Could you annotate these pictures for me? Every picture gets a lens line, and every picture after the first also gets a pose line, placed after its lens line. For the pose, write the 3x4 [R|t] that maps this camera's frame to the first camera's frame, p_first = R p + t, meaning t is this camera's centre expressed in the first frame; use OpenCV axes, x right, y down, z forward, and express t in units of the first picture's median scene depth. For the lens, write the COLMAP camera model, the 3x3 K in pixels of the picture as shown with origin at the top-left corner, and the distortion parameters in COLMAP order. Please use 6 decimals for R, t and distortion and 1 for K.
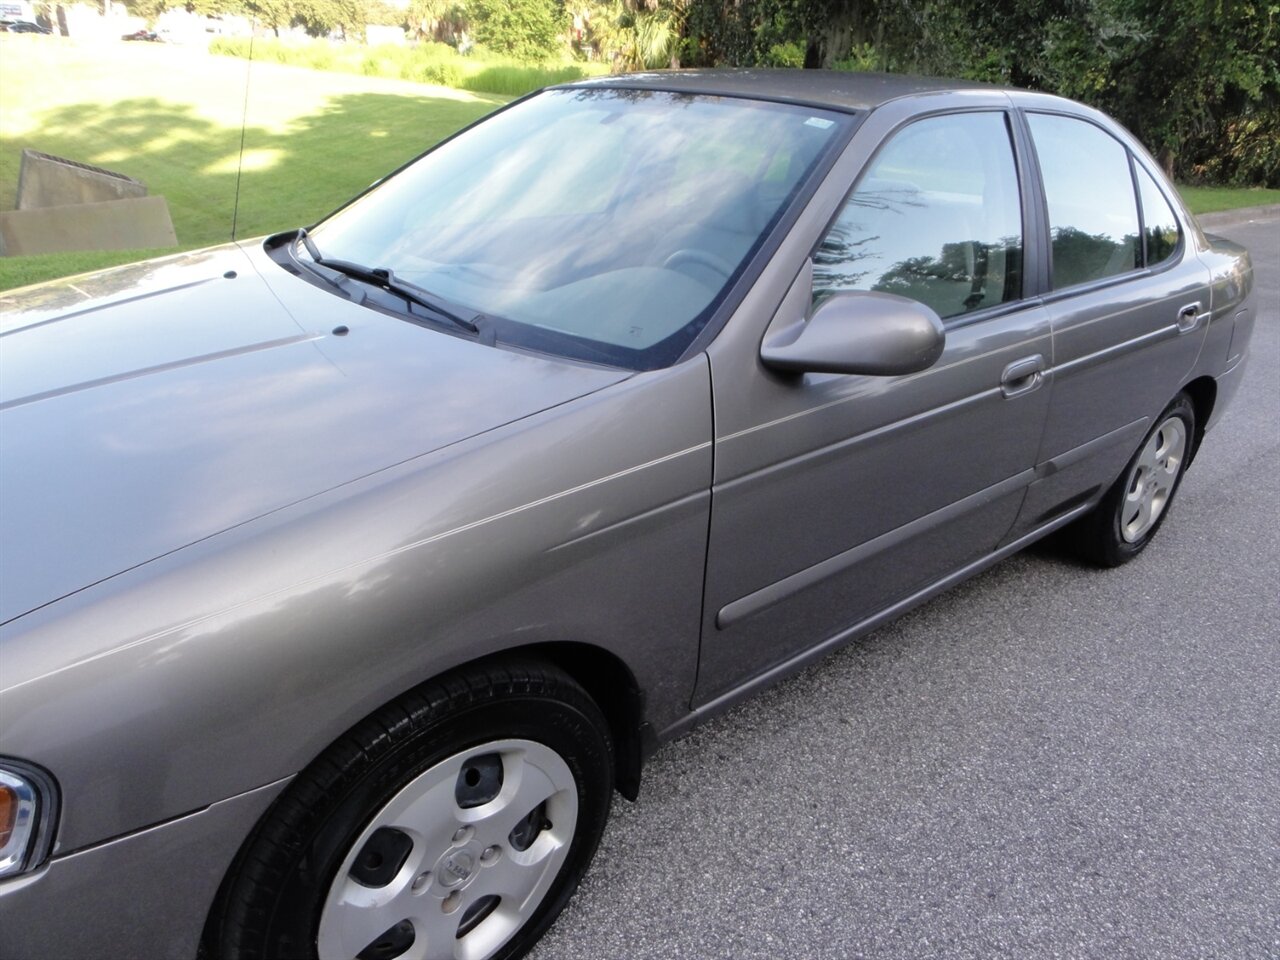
lens RADIAL K [[900.3, 0, 641.4], [0, 900.3, 485.6], [0, 0, 1]] dist [-0.002596, -0.003221]
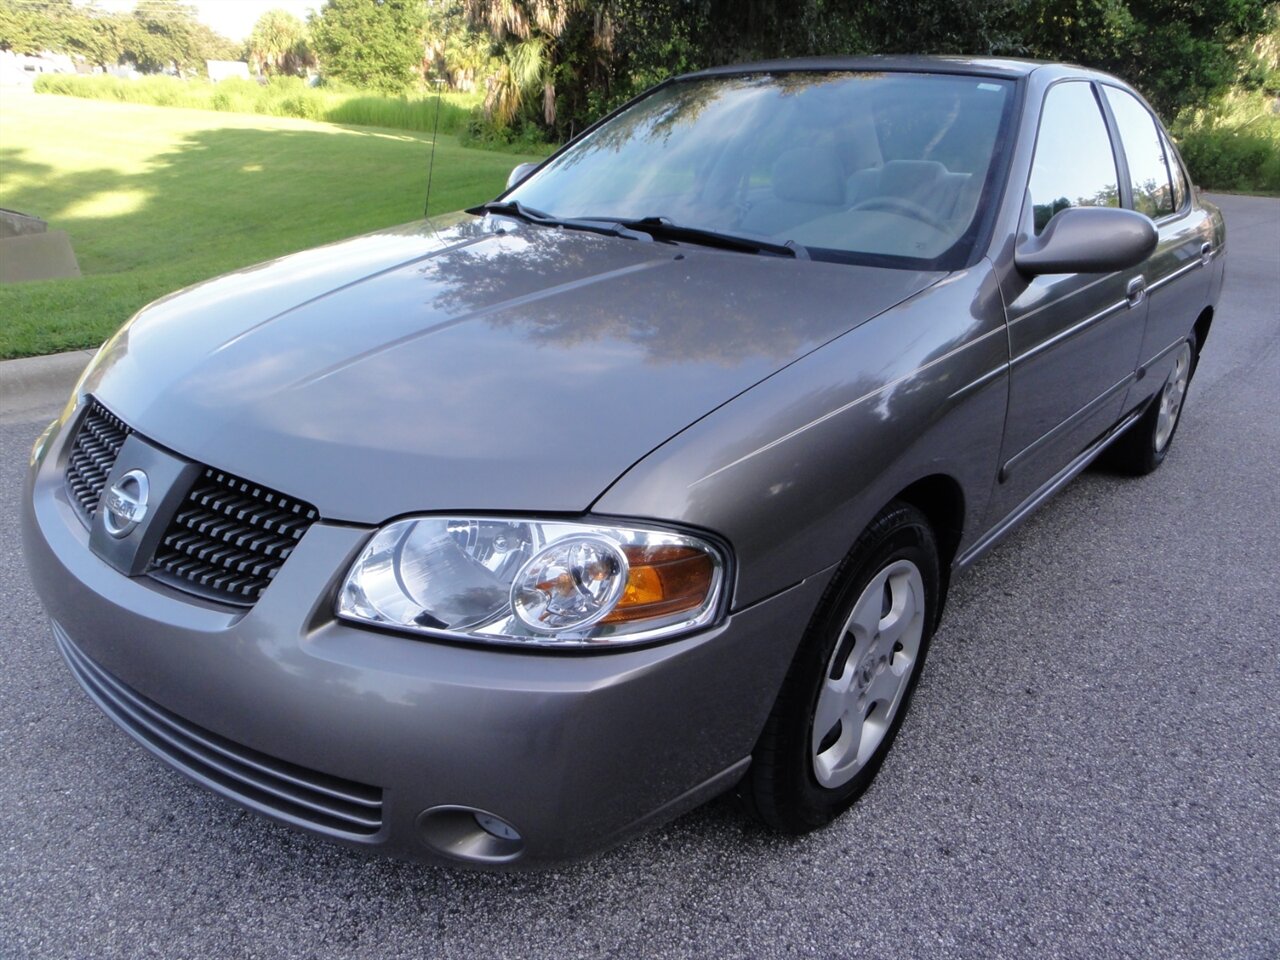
lens RADIAL K [[901.5, 0, 640.0], [0, 901.5, 480.0], [0, 0, 1]] dist [0.003195, -0.005559]
pose [[0.987861, -0.078856, 0.133837, -0.075436], [0.083296, 0.996134, -0.027899, 0.019847], [-0.131119, 0.038708, 0.990611, -0.021870]]
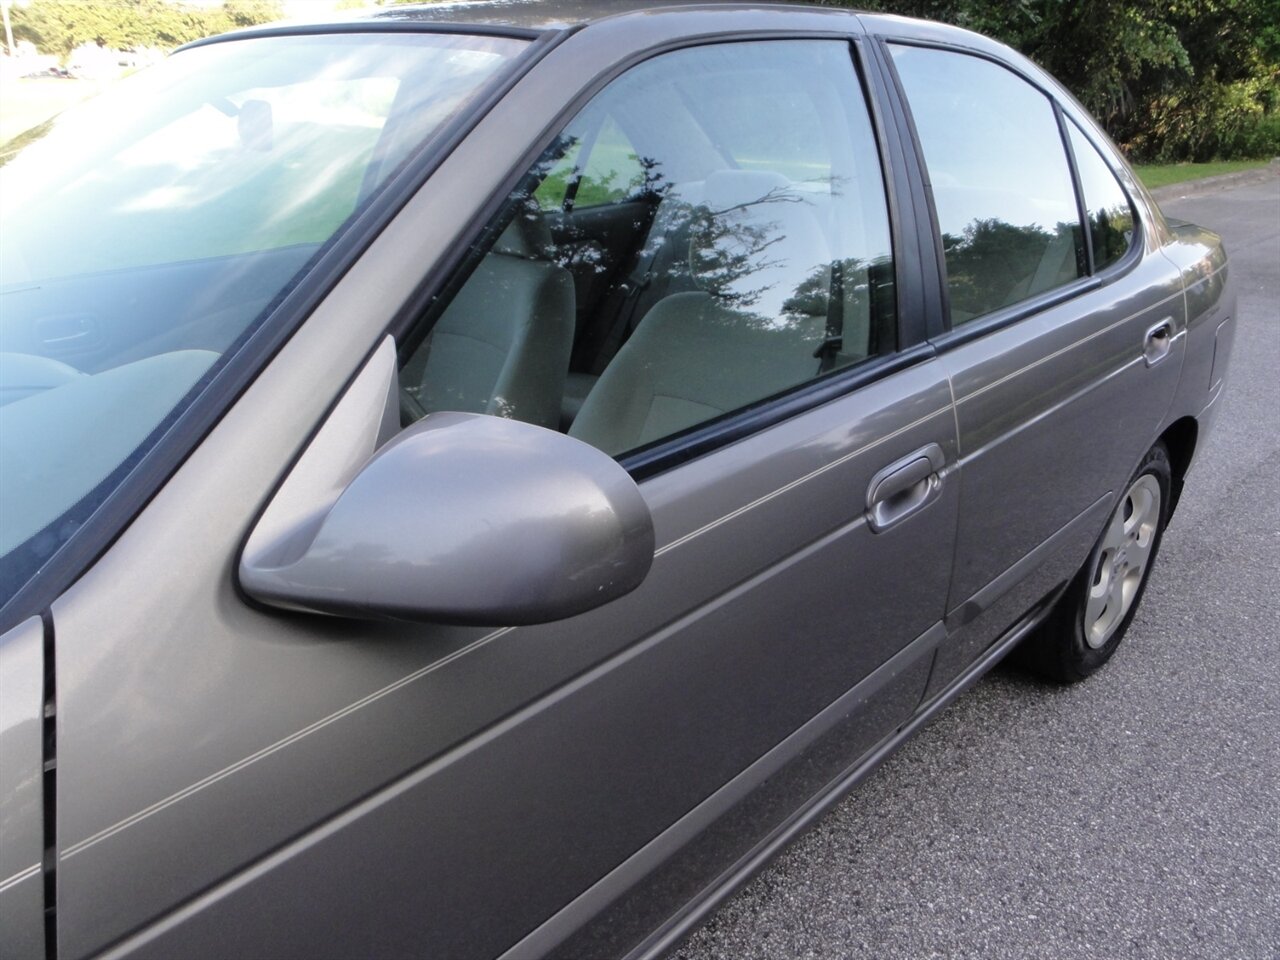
lens RADIAL K [[900.3, 0, 641.4], [0, 900.3, 485.6], [0, 0, 1]] dist [-0.002596, -0.003221]
pose [[0.996475, -0.071606, 0.043710, 0.039977], [0.072023, 0.997370, -0.008050, -0.022821], [-0.043019, 0.011170, 0.999012, 0.075053]]
